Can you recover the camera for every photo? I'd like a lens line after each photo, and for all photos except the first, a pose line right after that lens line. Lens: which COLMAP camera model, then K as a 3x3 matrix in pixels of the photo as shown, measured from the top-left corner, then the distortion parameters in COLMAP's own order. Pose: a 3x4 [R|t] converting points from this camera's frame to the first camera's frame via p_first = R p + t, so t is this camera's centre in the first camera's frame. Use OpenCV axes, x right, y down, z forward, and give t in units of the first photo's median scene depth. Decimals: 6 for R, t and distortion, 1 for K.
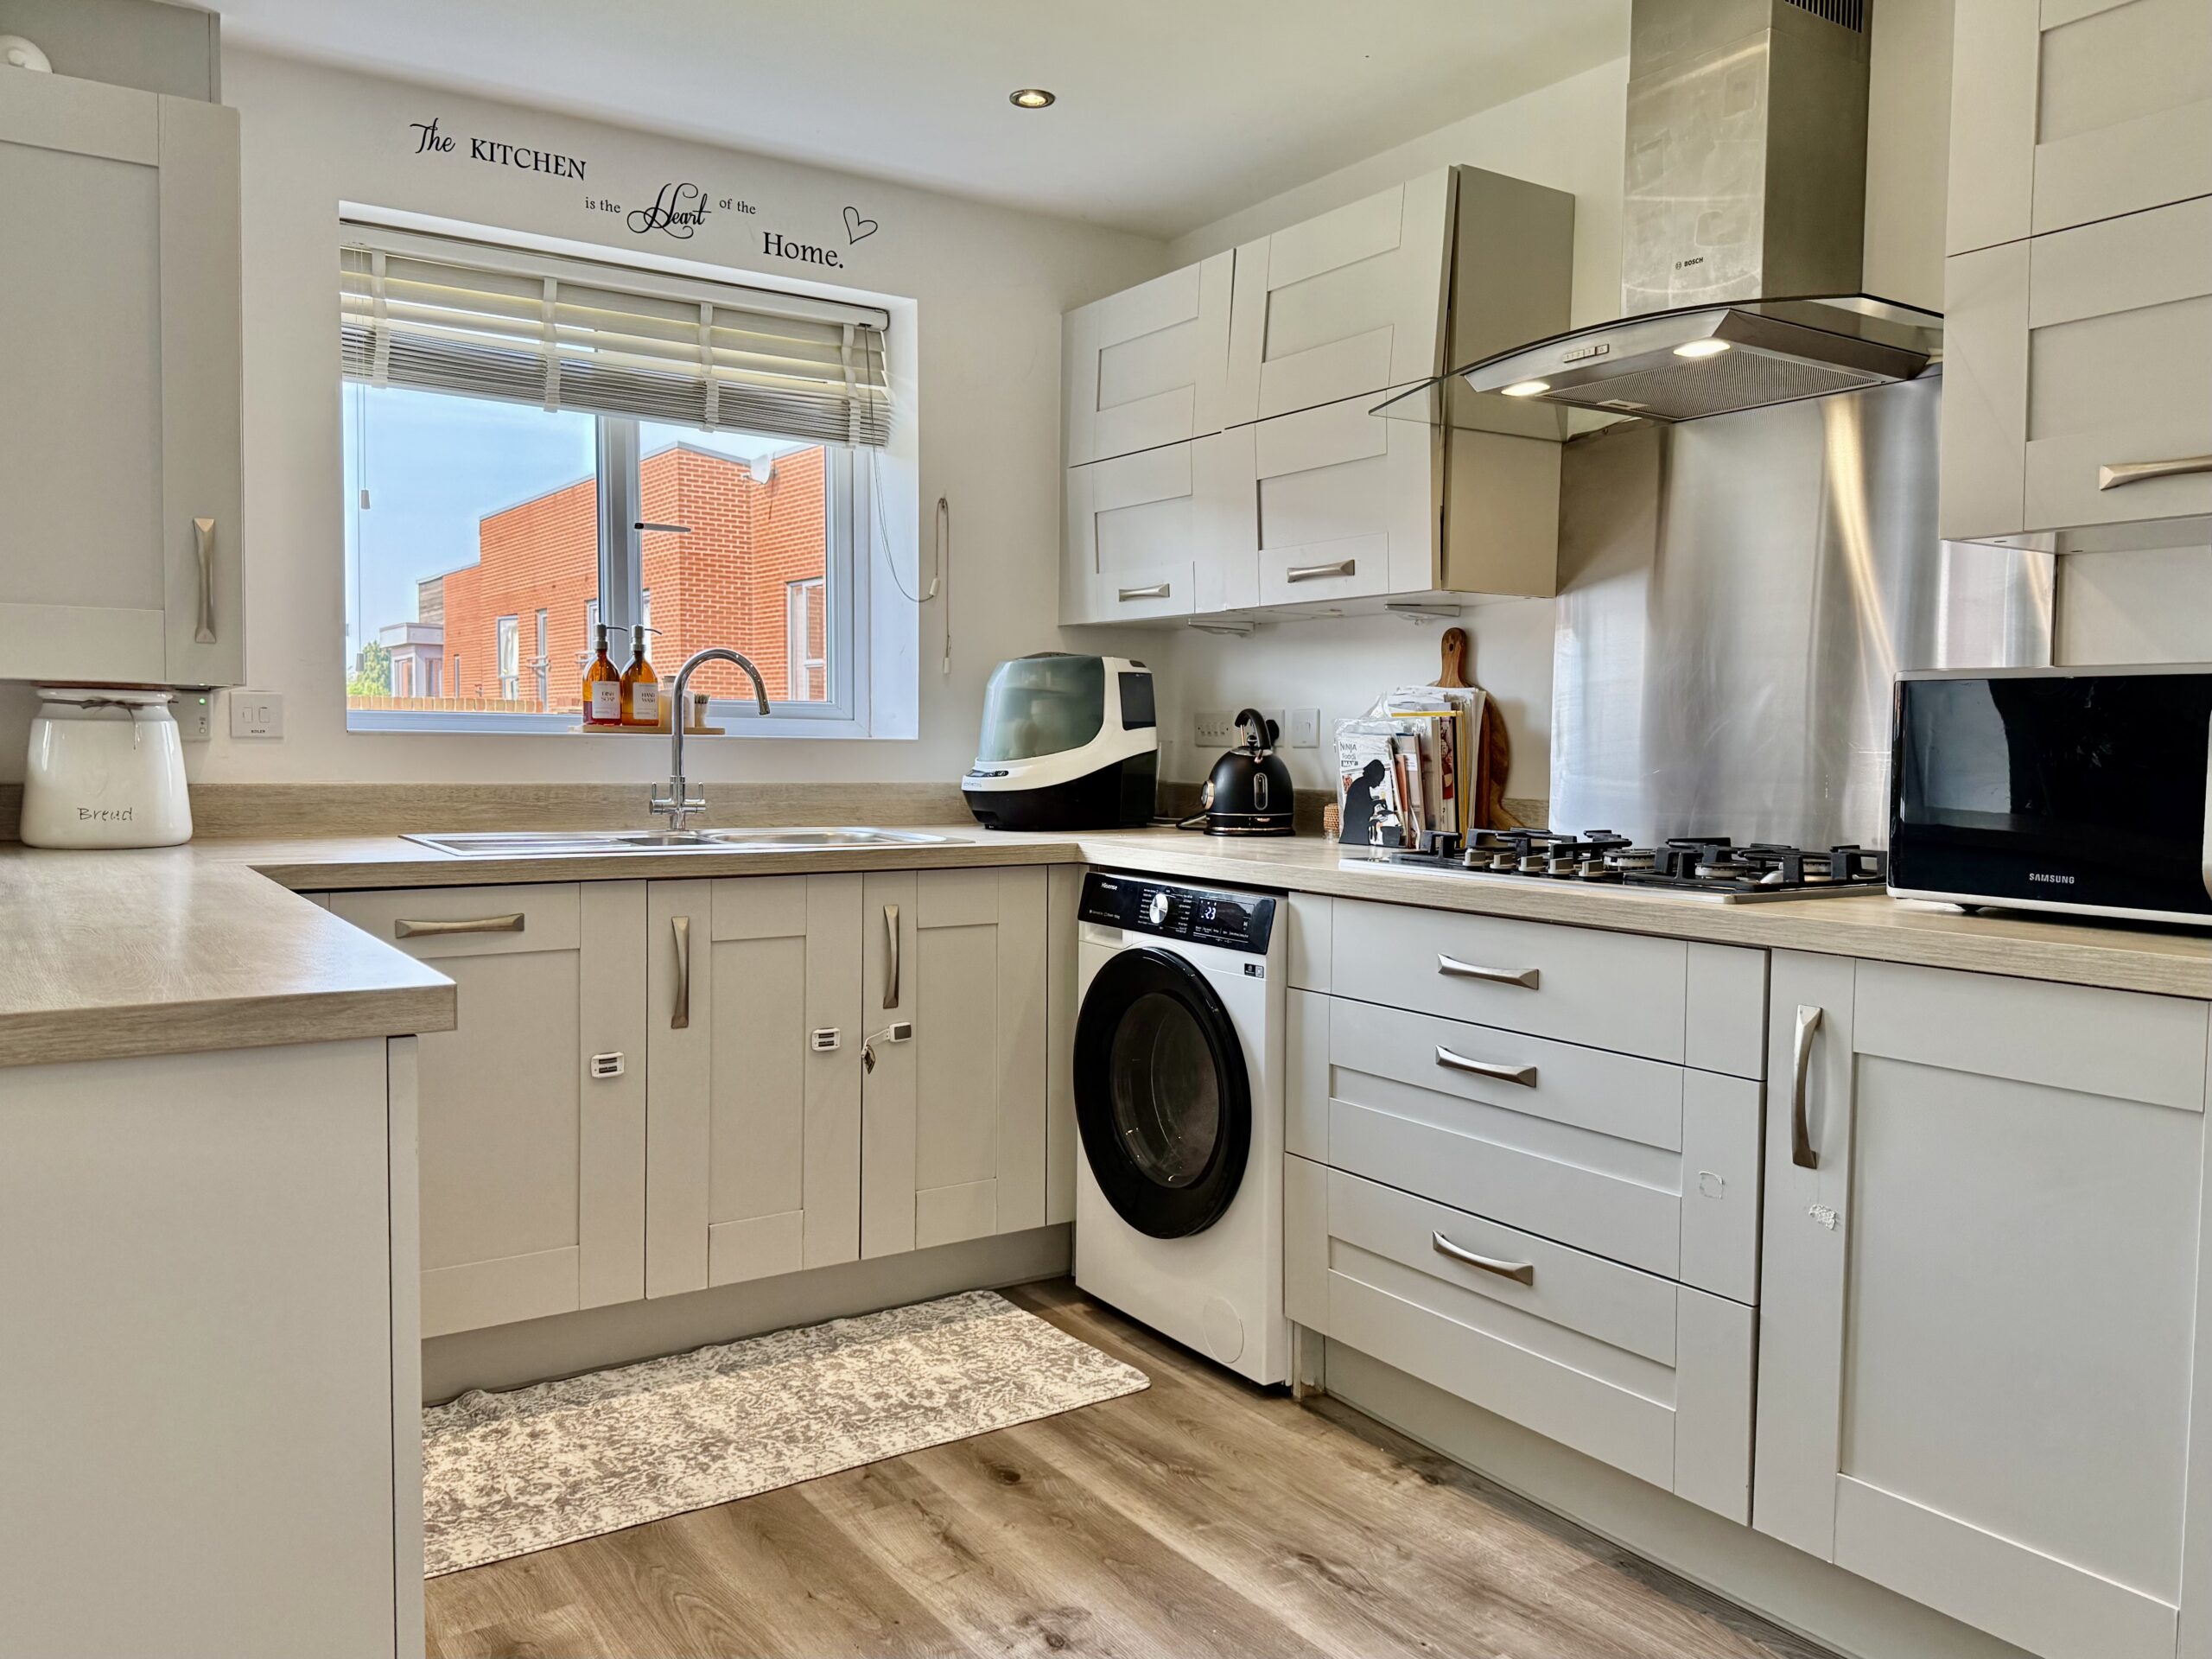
lens RADIAL K [[1645.1, 0, 1106.0], [0, 1645.1, 829.5], [0, 0, 1]] dist [0.002872, 0.000954]
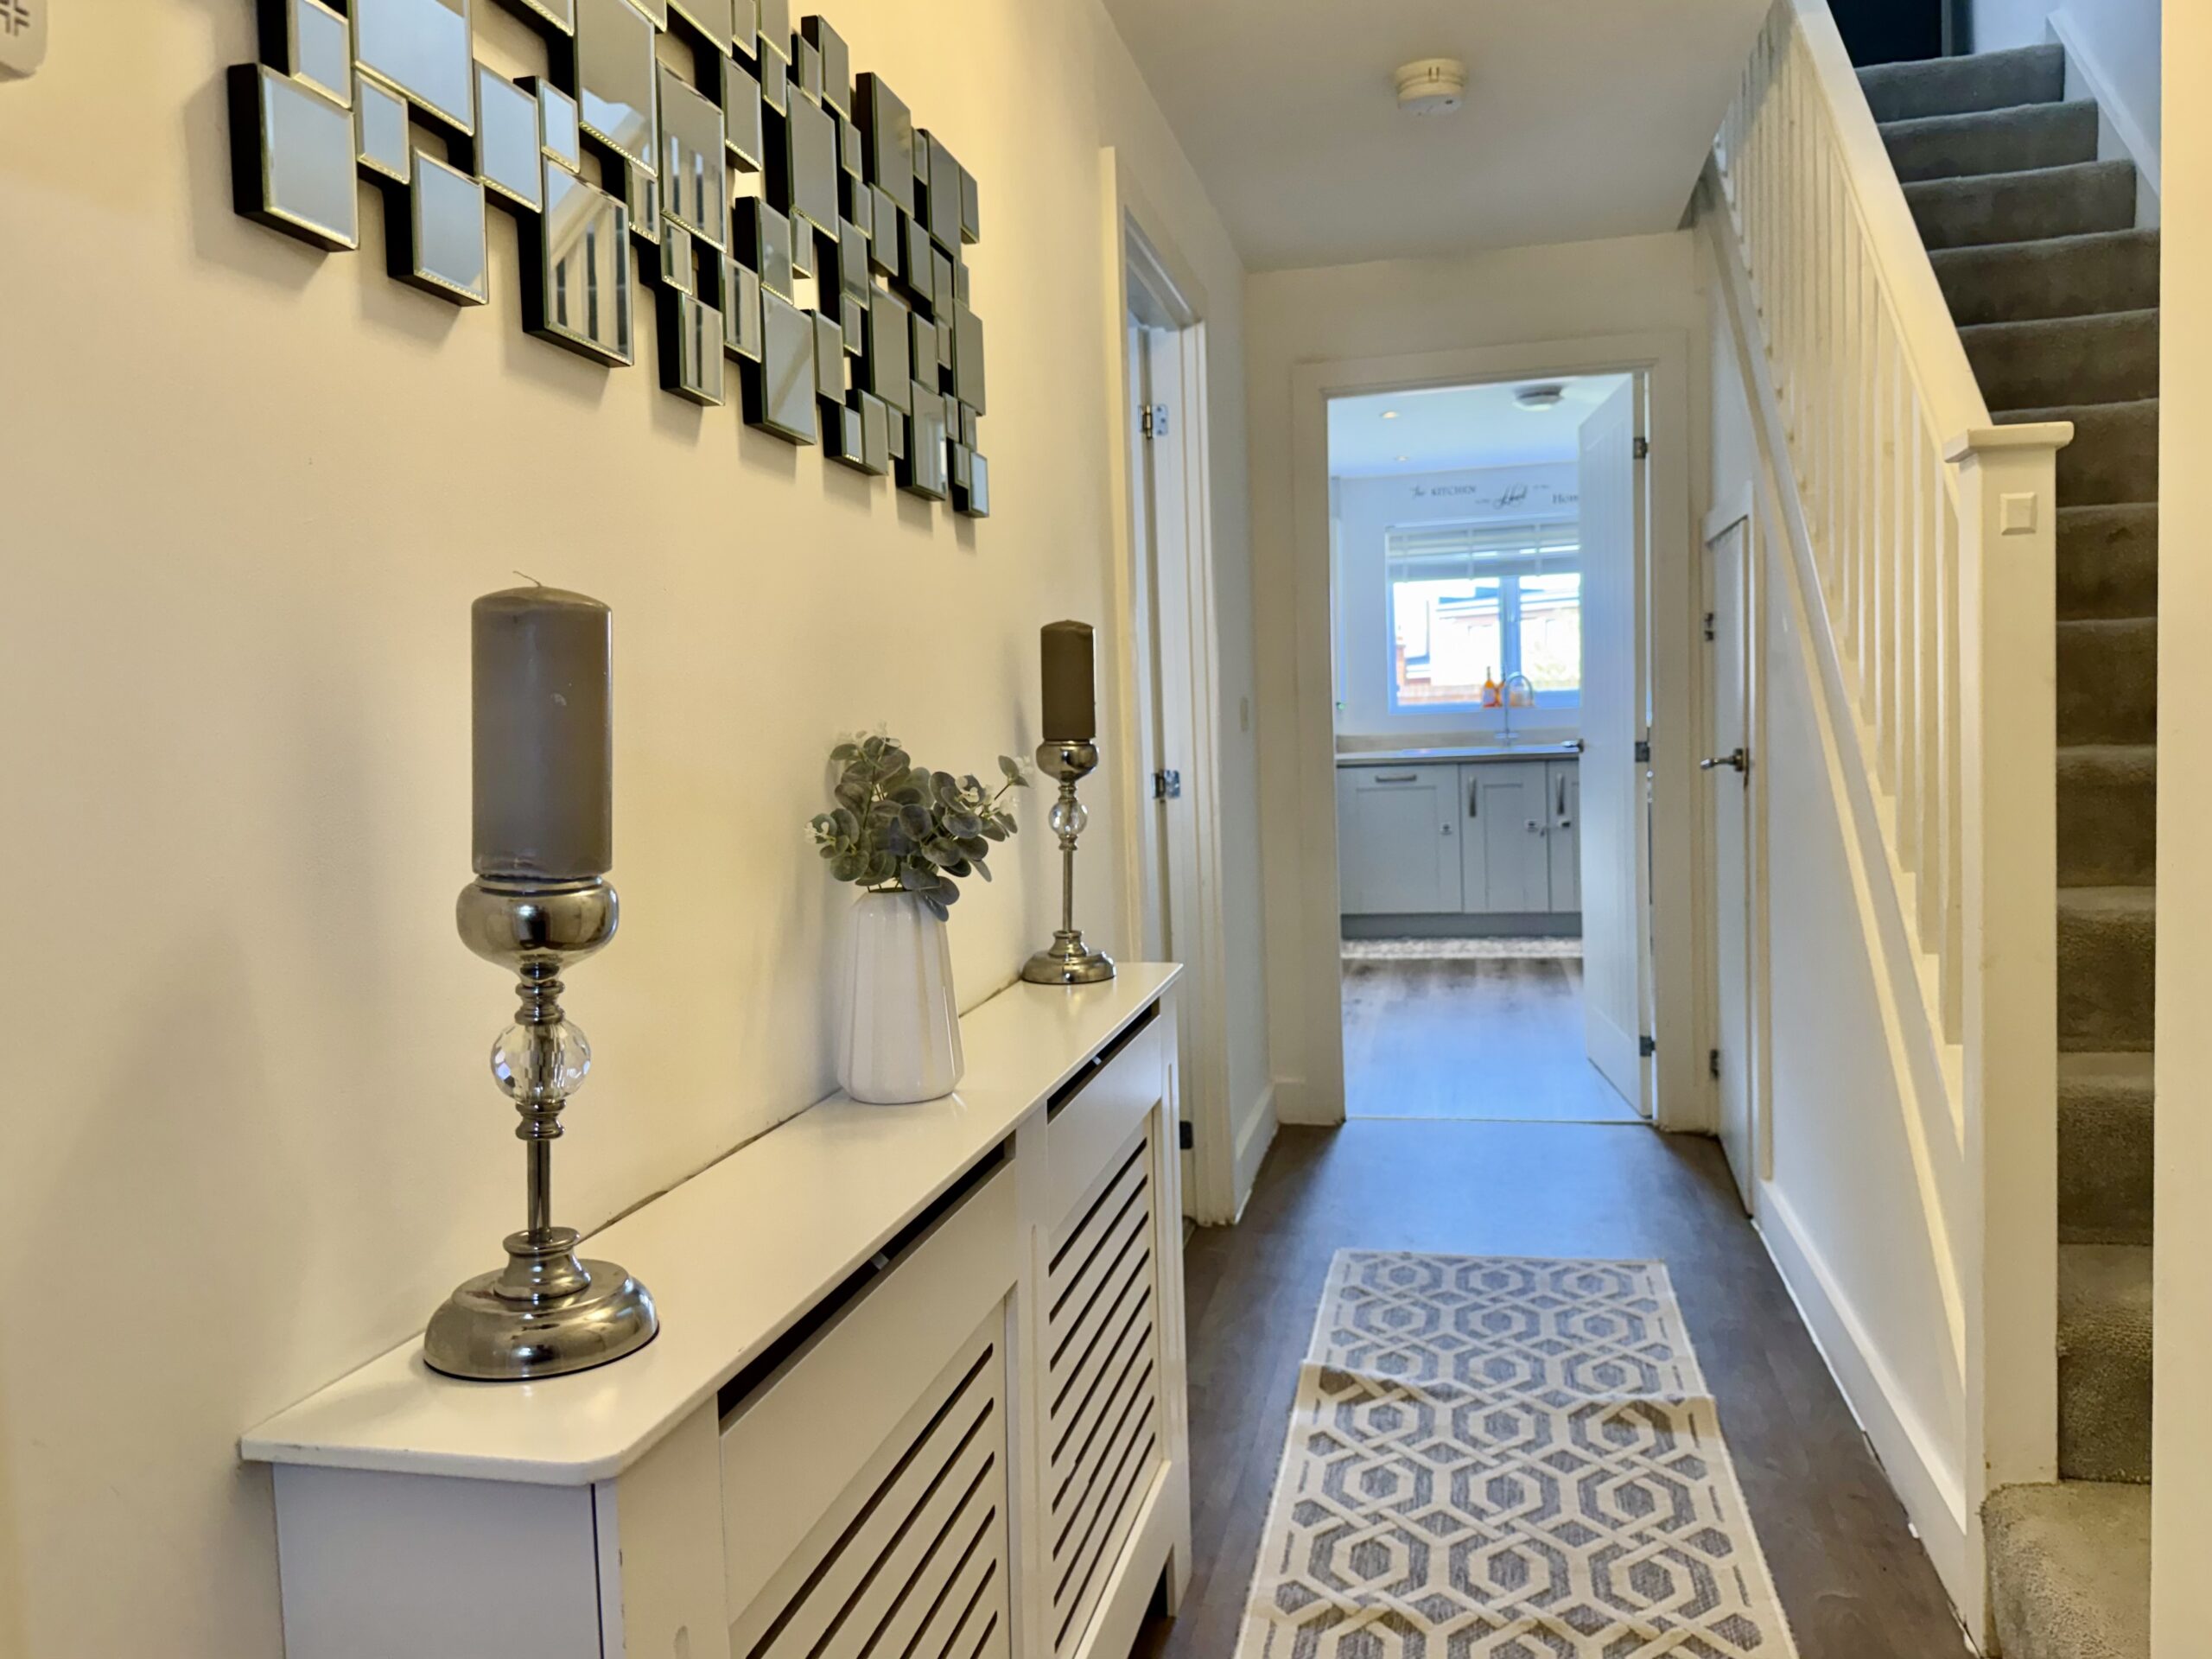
lens RADIAL K [[1645.1, 0, 1106.0], [0, 1645.1, 829.5], [0, 0, 1]] dist [0.002872, 0.000954]
pose [[0.695861, 0.015517, -0.718008, 1.178815], [0.004095, 0.999665, 0.025572, 0.061307], [0.718164, -0.020735, 0.695565, -1.252405]]
